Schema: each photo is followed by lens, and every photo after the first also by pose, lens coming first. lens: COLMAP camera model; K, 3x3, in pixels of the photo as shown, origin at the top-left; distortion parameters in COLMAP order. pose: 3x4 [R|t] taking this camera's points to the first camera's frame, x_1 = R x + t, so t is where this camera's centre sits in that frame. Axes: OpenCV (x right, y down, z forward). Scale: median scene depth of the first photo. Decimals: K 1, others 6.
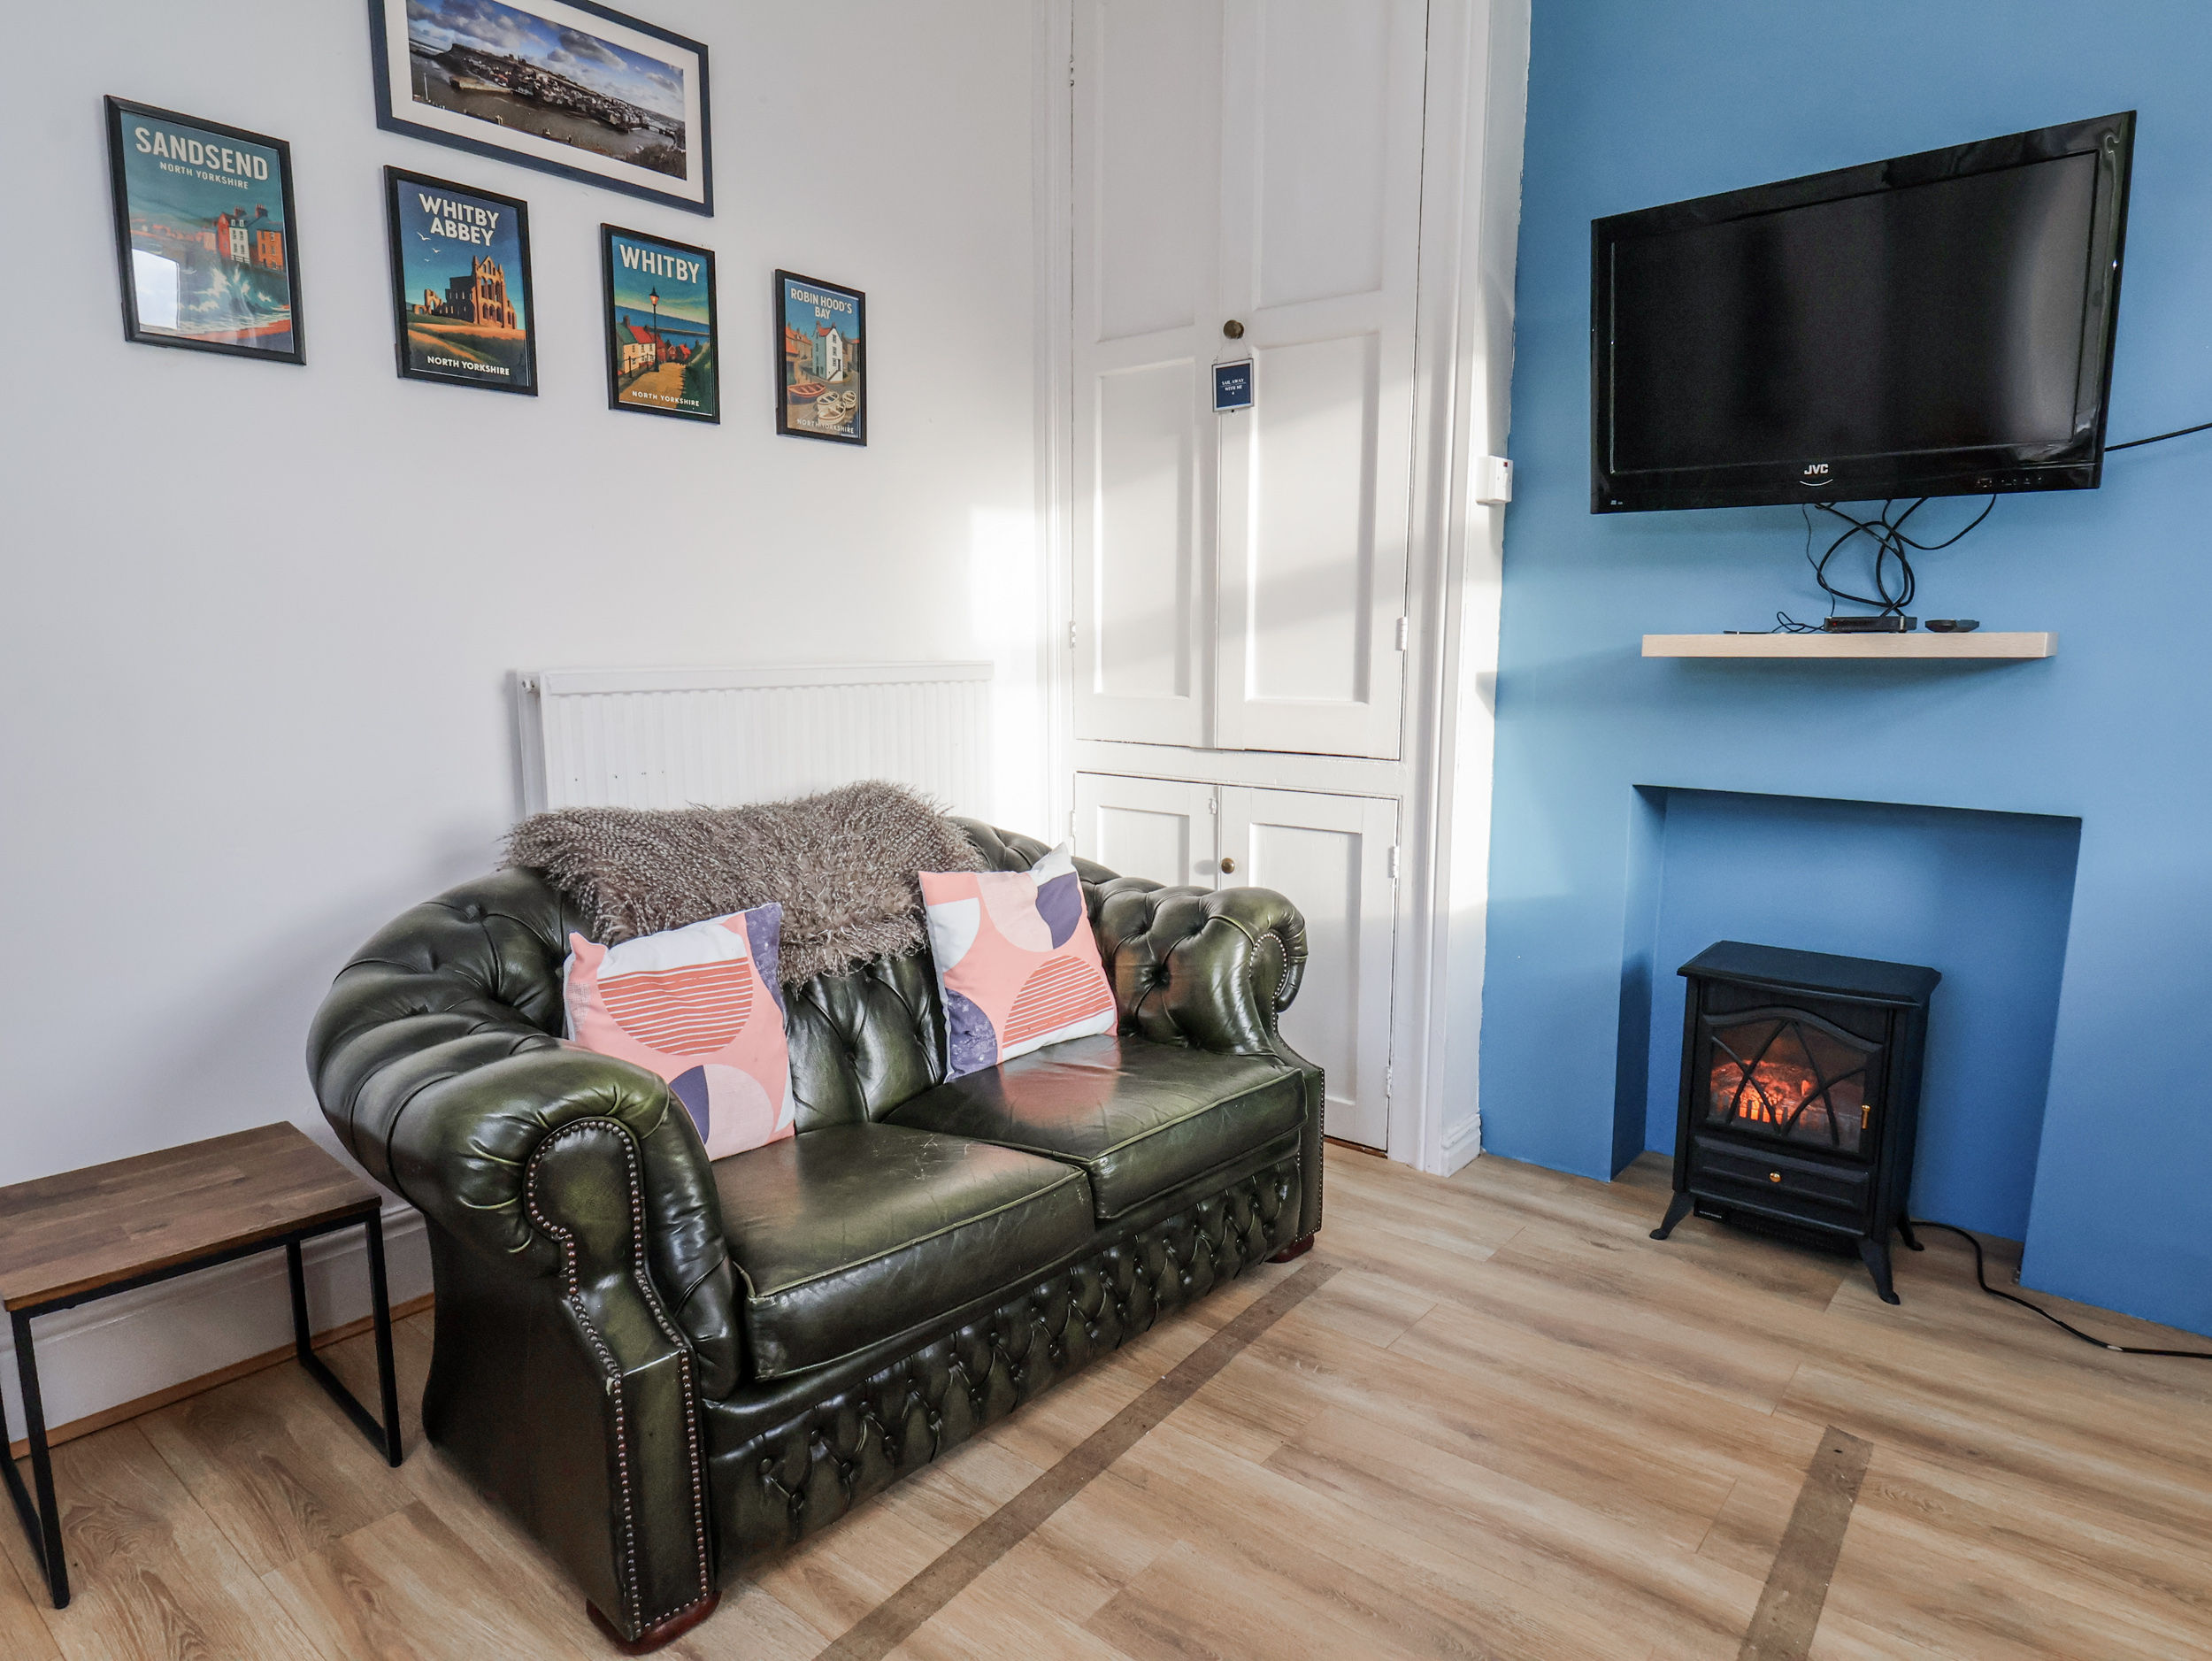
lens RADIAL K [[1312.8, 0, 1114.5], [0, 1312.8, 836.6], [0, 0, 1]] dist [0.002429, -0.006935]
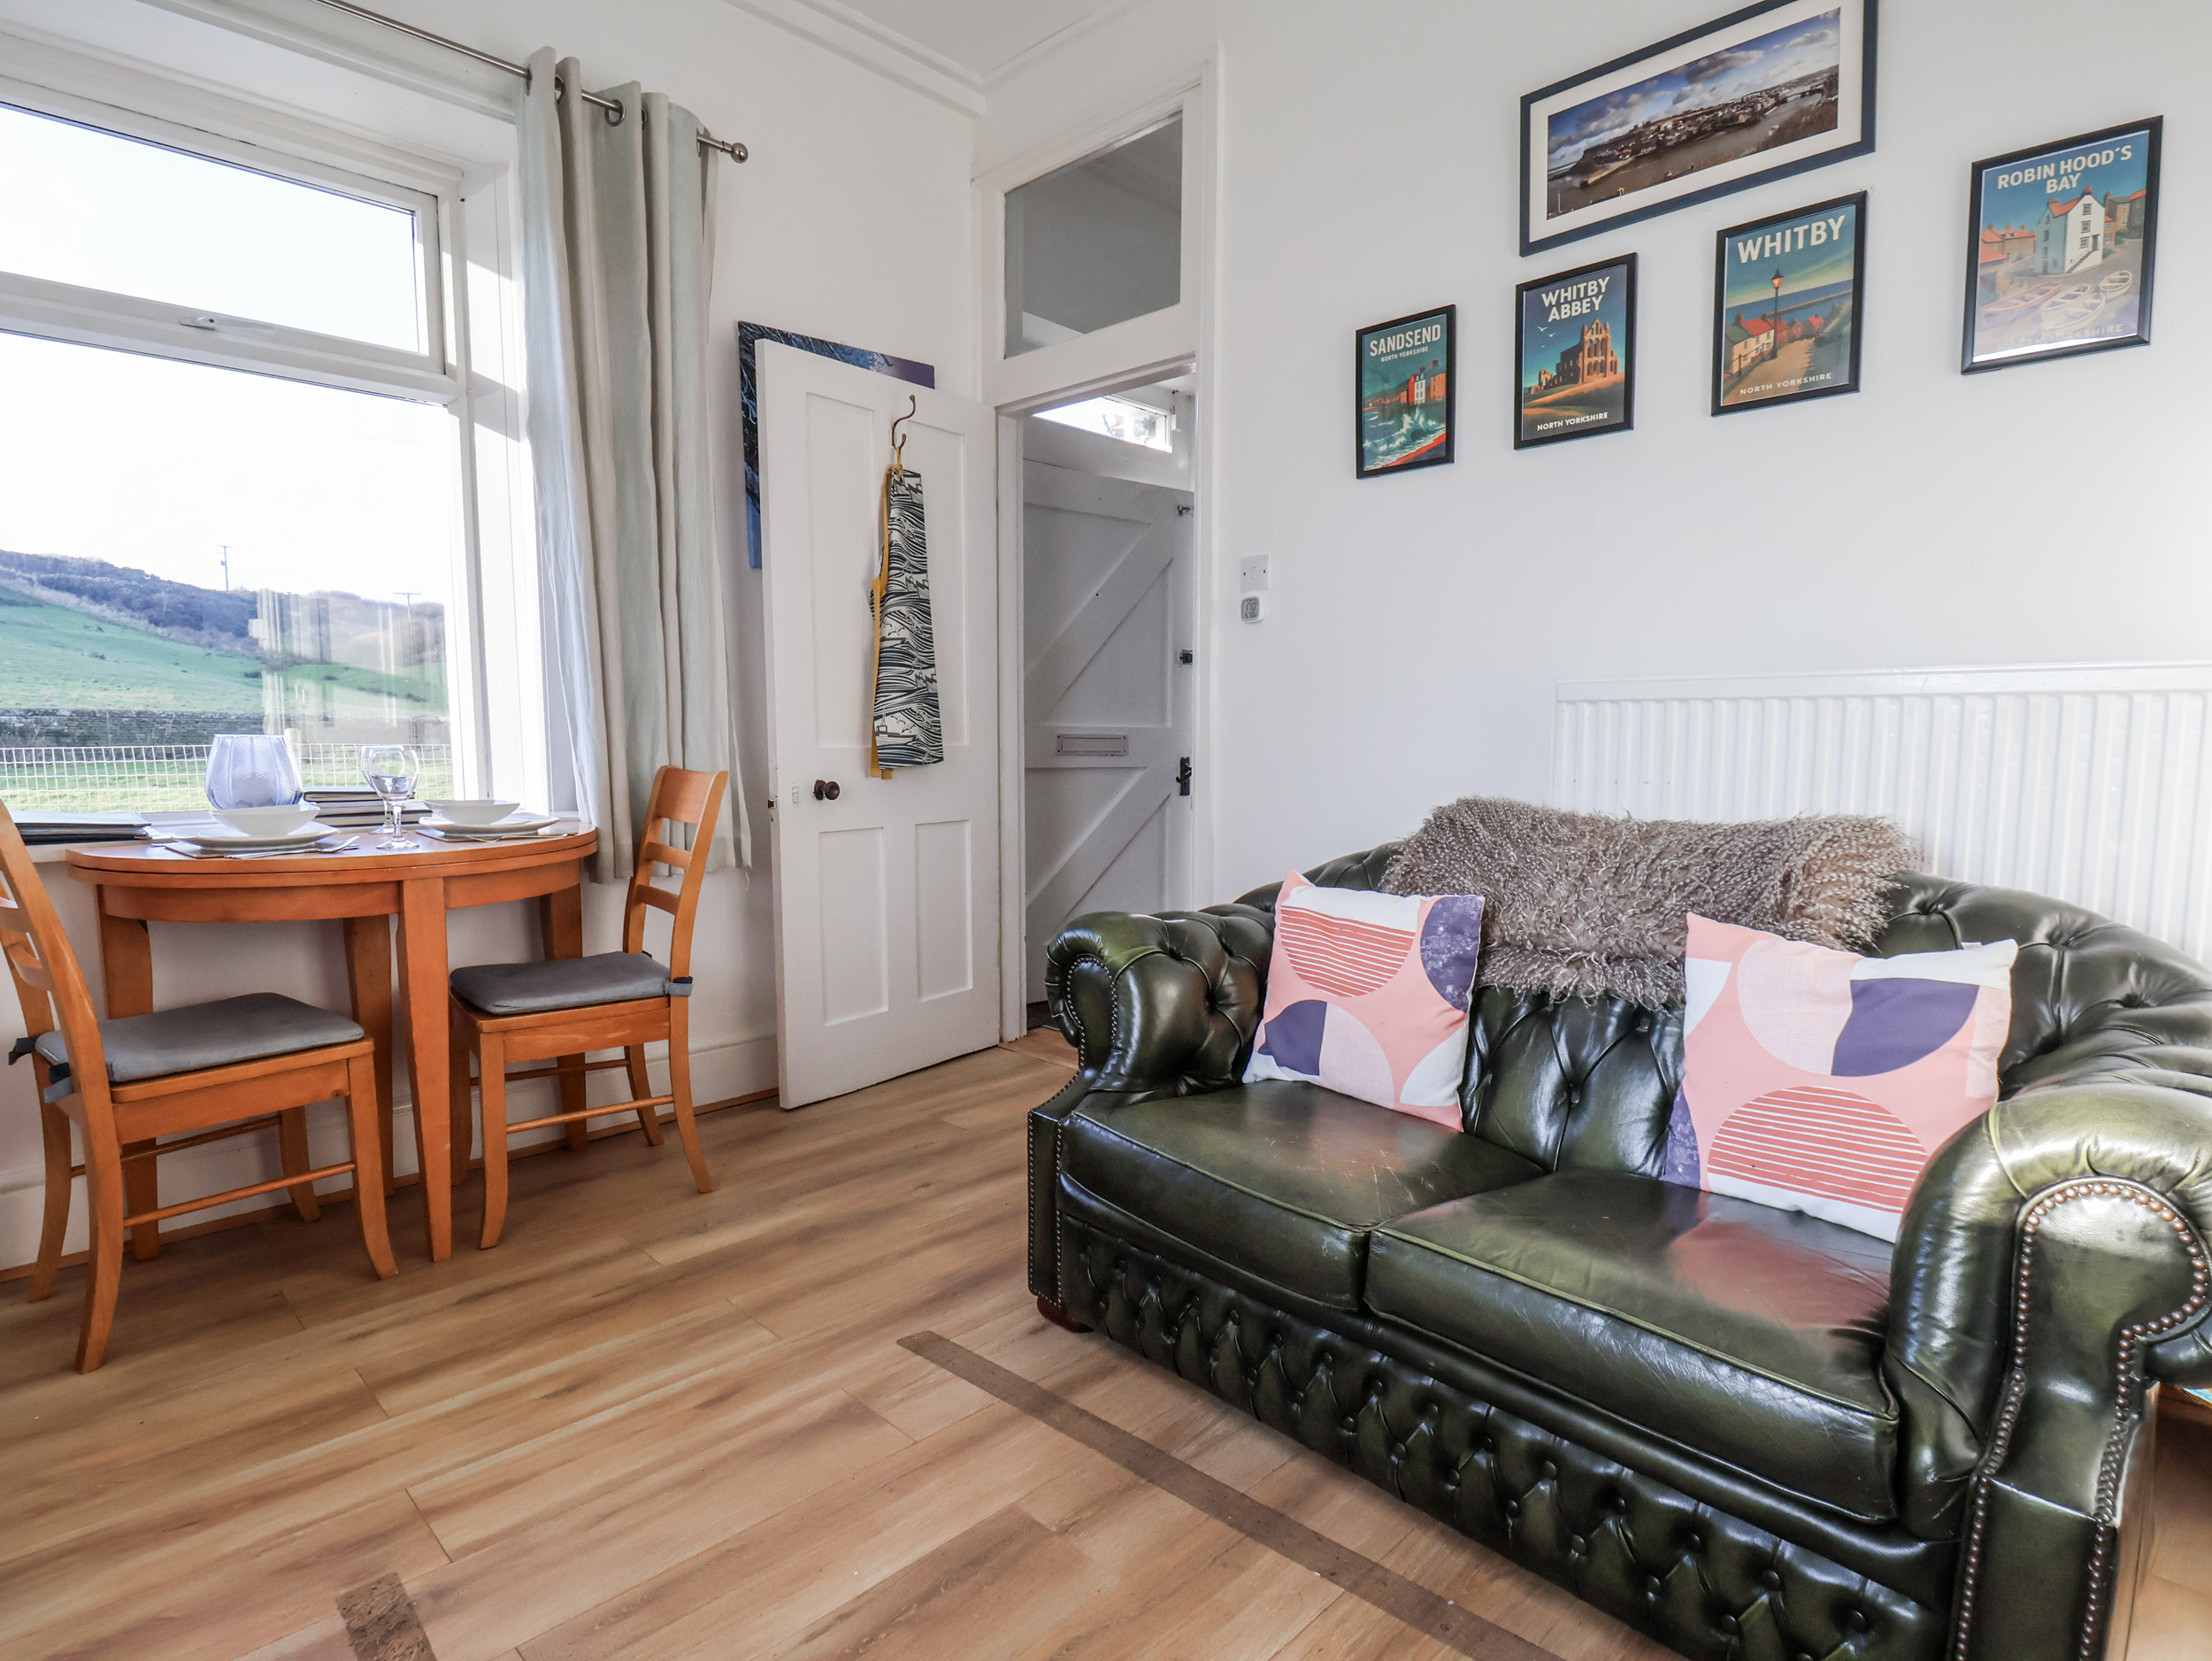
lens RADIAL K [[1164.2, 0, 1111.8], [0, 1164.2, 842.4], [0, 0, 1]] dist [-0.001118, -0.011168]
pose [[-0.095514, 0.091330, -0.991229, 0.585813], [-0.151380, 0.982867, 0.105146, -0.036911], [0.983850, 0.160096, -0.080052, 0.716917]]
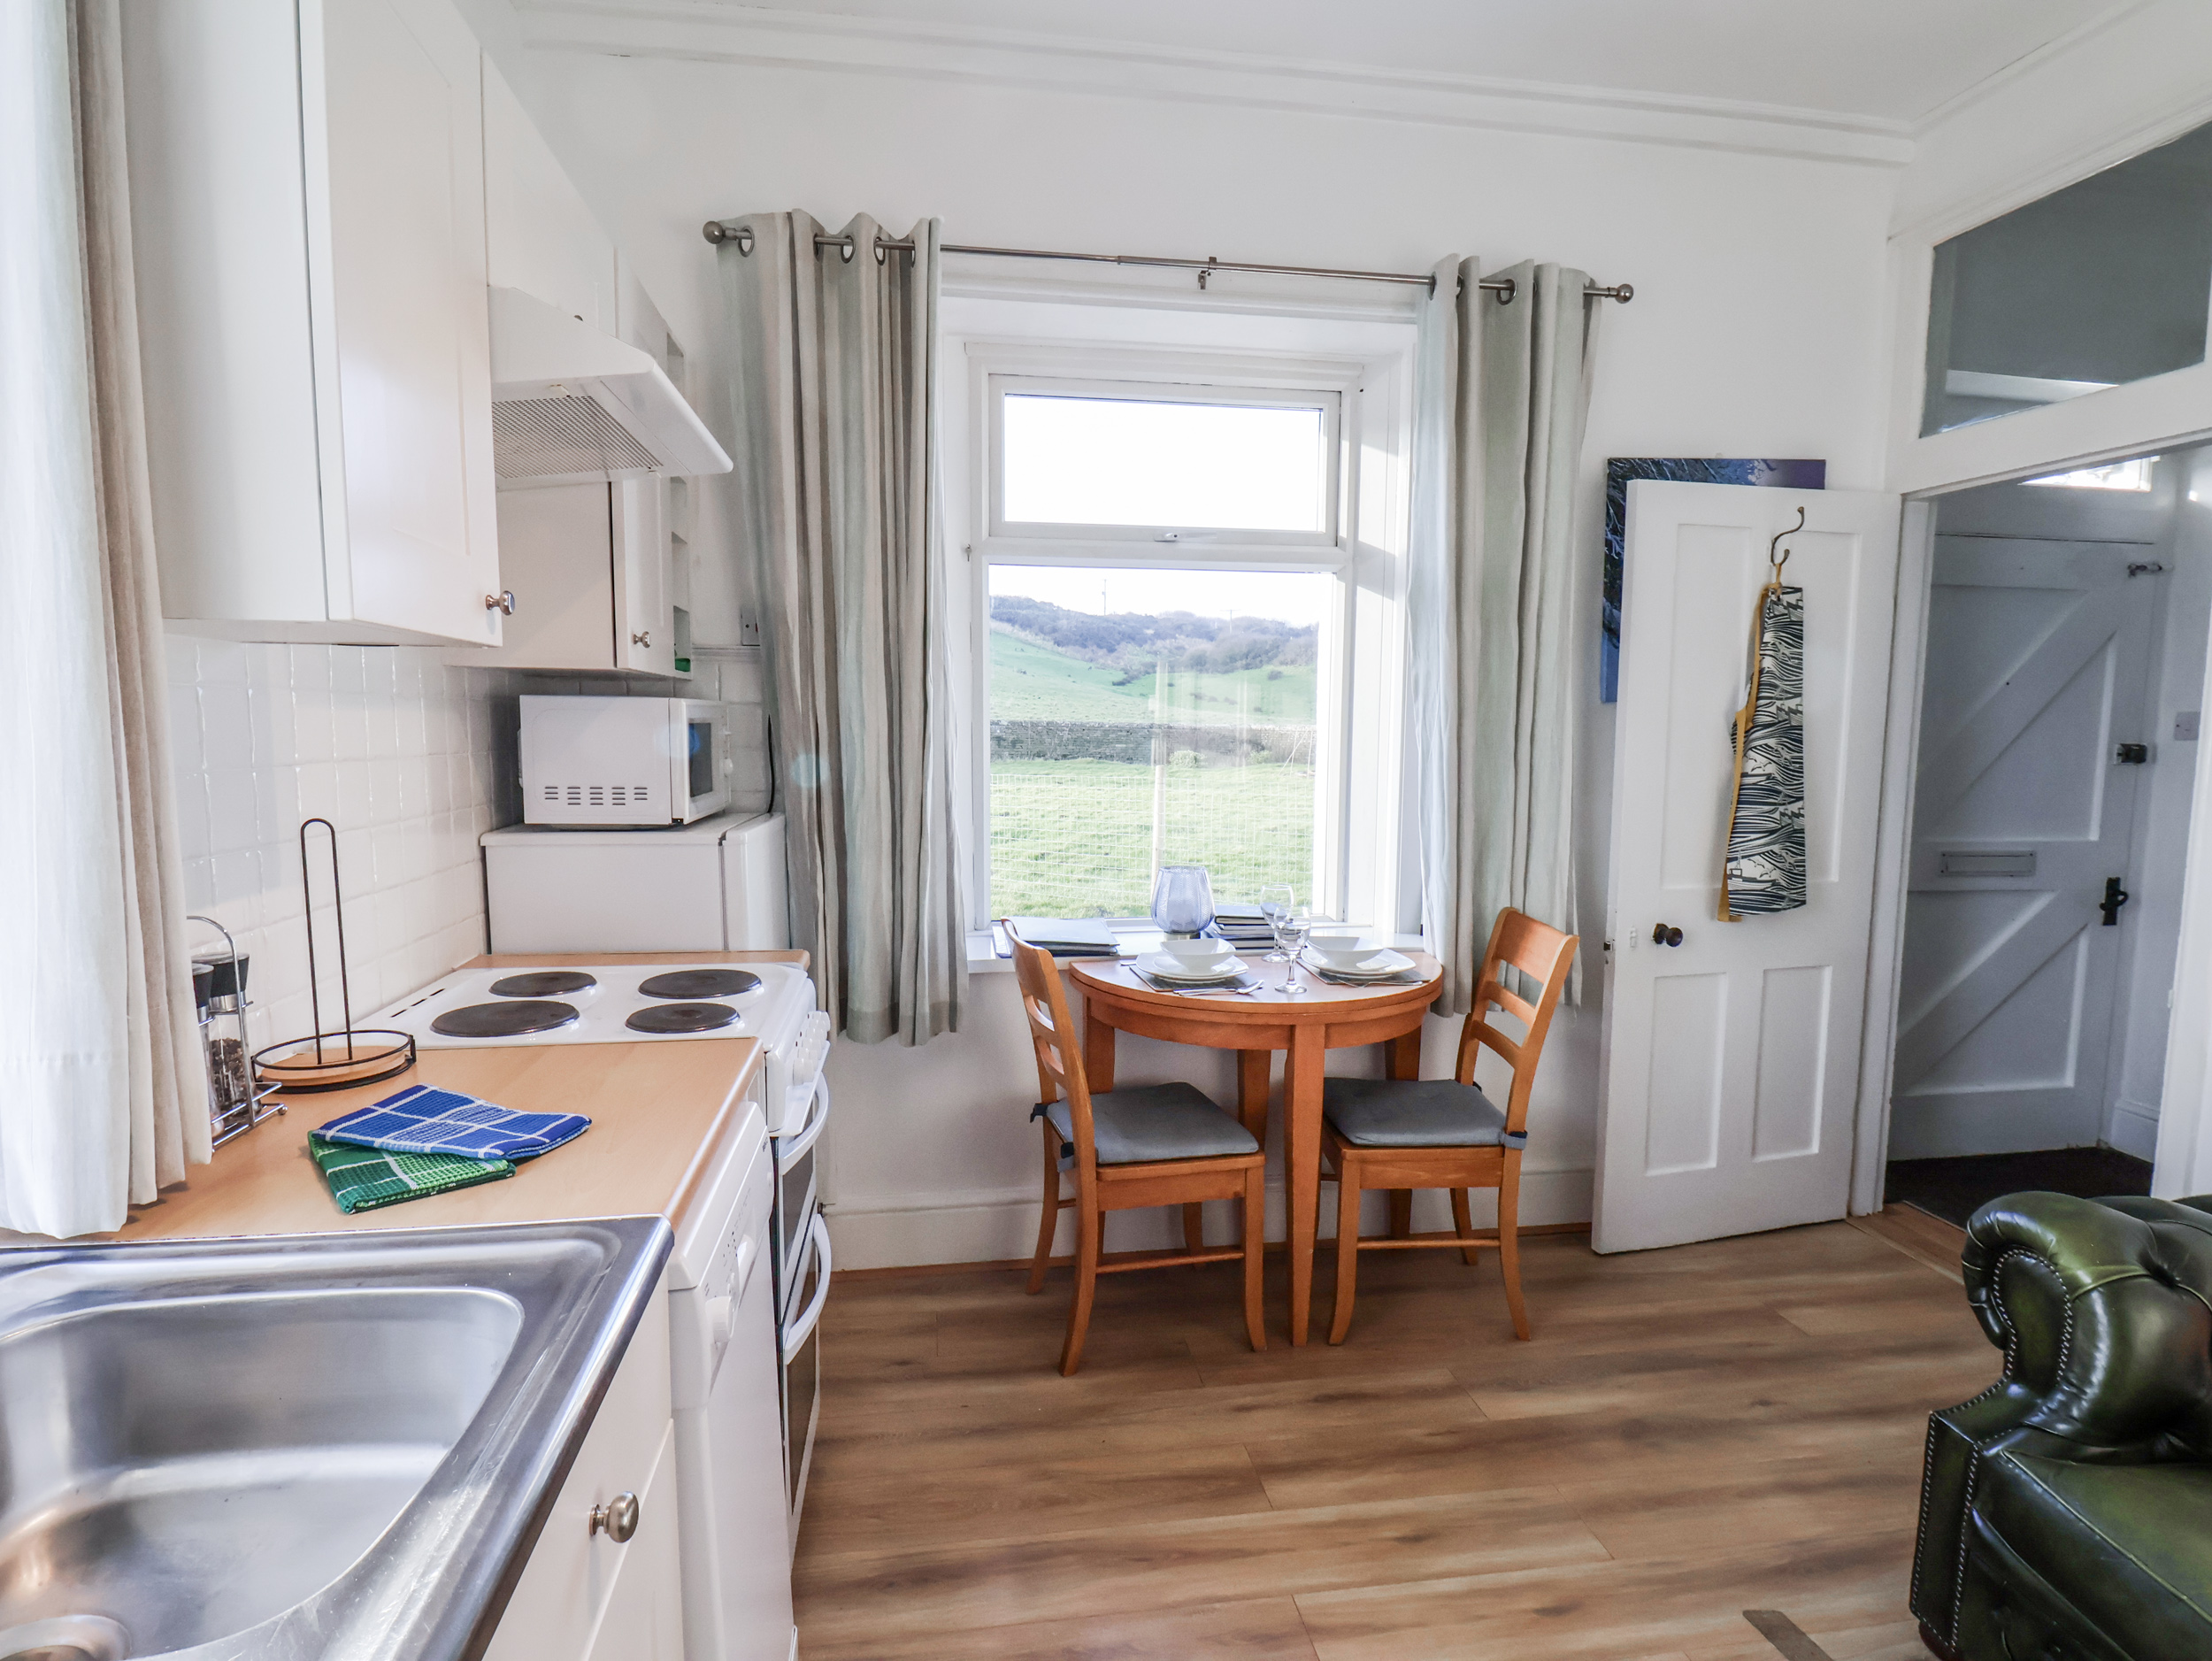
lens RADIAL K [[1164.2, 0, 1100.5], [0, 1164.2, 837.1], [0, 0, 1]] dist [-0.001118, -0.011168]
pose [[-0.674306, 0.064543, -0.735626, 0.639094], [-0.121725, 0.972831, 0.196934, -0.184300], [0.728350, 0.222338, -0.648130, 0.629188]]
